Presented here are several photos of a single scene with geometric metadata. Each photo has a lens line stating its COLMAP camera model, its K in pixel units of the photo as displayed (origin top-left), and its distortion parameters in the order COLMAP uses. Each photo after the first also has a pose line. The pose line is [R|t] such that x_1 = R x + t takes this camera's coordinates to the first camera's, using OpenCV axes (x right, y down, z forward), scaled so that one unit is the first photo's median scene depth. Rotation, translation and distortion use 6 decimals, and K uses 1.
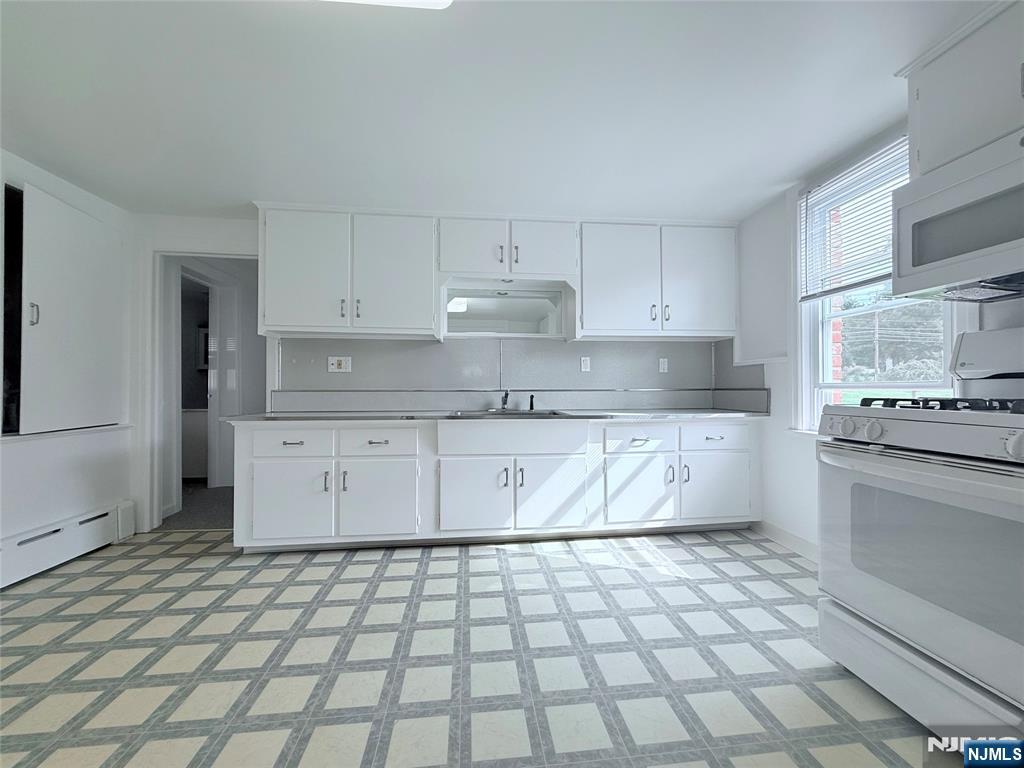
lens RADIAL K [[409.4, 0, 511.6], [0, 409.4, 385.2], [0, 0, 1]] dist [0.001582, 0.000147]
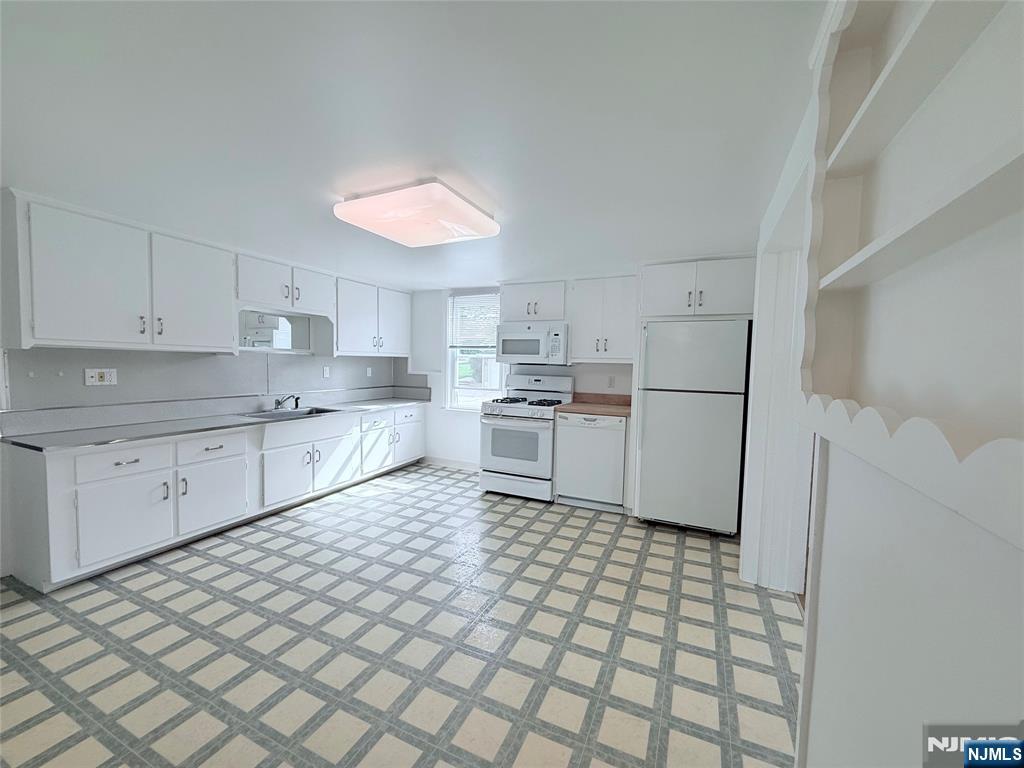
lens RADIAL K [[409.4, 0, 511.3], [0, 409.4, 385.4], [0, 0, 1]] dist [0.001582, 0.000147]
pose [[0.511852, -0.035183, 0.858353, -0.866722], [-0.029486, 0.997853, 0.058484, -0.132549], [-0.858568, -0.055244, 0.509715, -0.326453]]
